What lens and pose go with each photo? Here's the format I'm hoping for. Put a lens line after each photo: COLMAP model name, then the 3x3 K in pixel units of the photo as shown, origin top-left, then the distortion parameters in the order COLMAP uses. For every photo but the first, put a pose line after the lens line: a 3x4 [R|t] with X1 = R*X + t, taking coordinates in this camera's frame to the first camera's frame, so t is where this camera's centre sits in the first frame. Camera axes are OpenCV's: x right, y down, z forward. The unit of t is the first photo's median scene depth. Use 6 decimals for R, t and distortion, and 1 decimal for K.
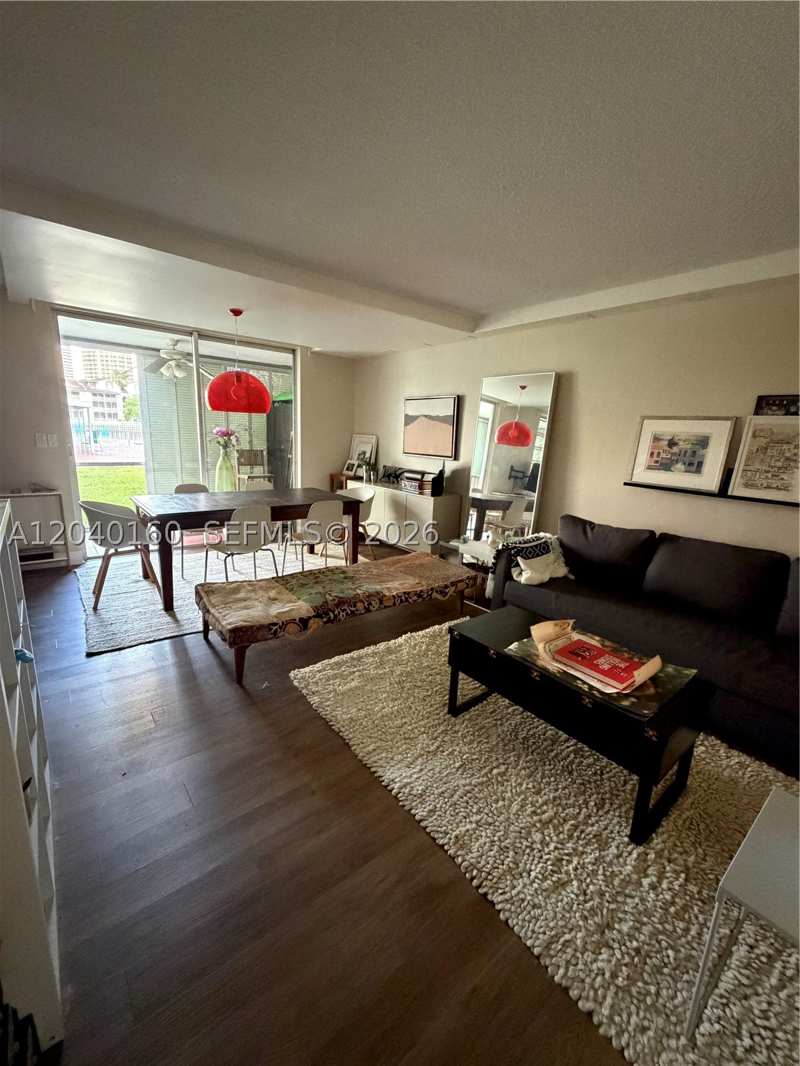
lens RADIAL K [[429.7, 0, 400.0], [0, 429.7, 533.0], [0, 0, 1]] dist [0.002622, 0.000322]
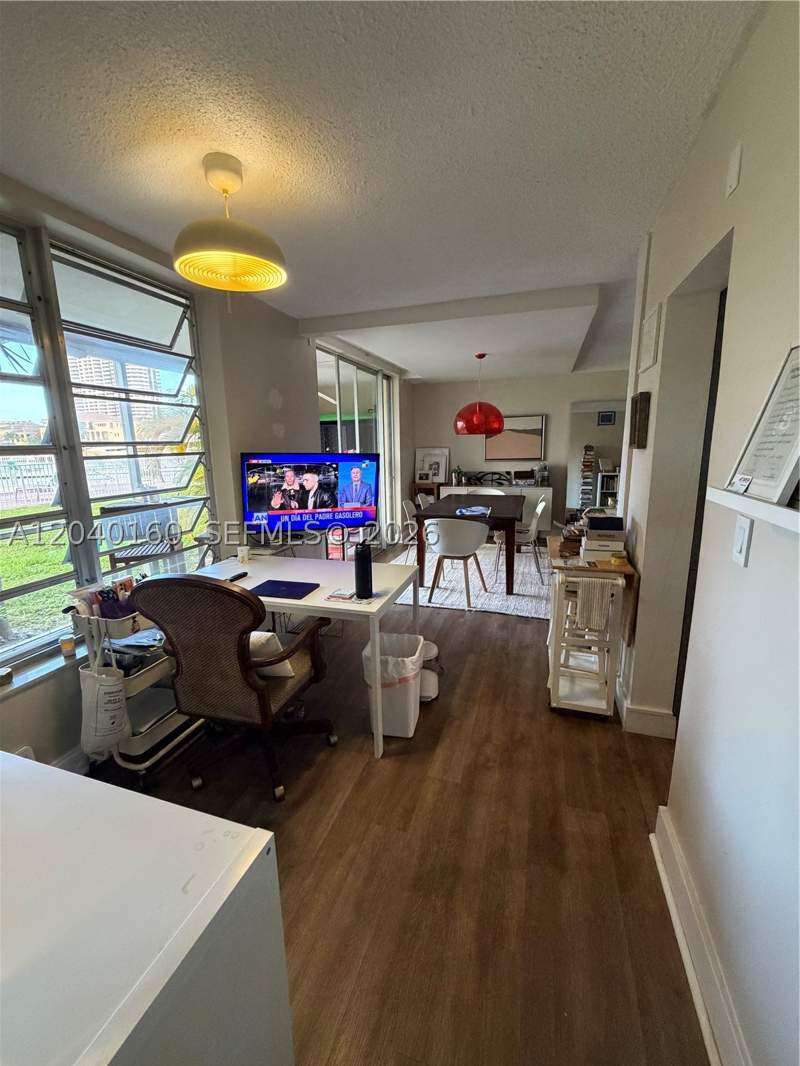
lens RADIAL K [[429.7, 0, 400.0], [0, 429.7, 533.0], [0, 0, 1]] dist [0.002622, 0.000322]
pose [[0.846381, -0.175091, 0.502973, -1.522273], [0.180905, 0.982778, 0.037698, -0.117725], [-0.500911, 0.059084, 0.863479, 0.087661]]
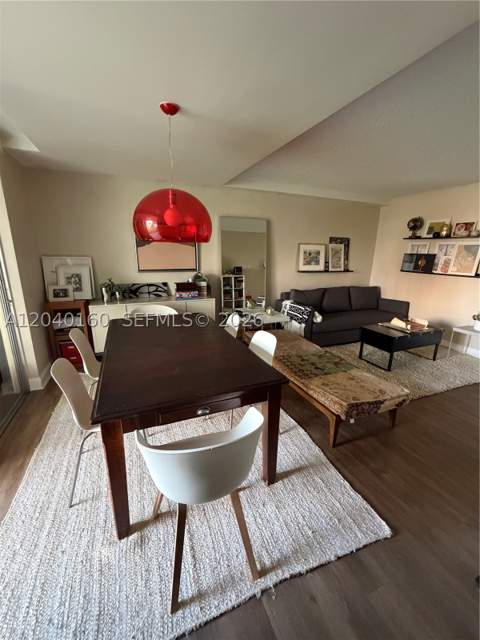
lens RADIAL K [[258.0, 0, 240.0], [0, 258.0, 320.0], [0, 0, 1]] dist [0.002622, 0.000322]
pose [[0.296026, -0.294752, 0.908565, -1.017369], [0.213231, 0.947586, 0.237936, -0.291391], [-0.931075, 0.123299, 0.343361, 0.907323]]
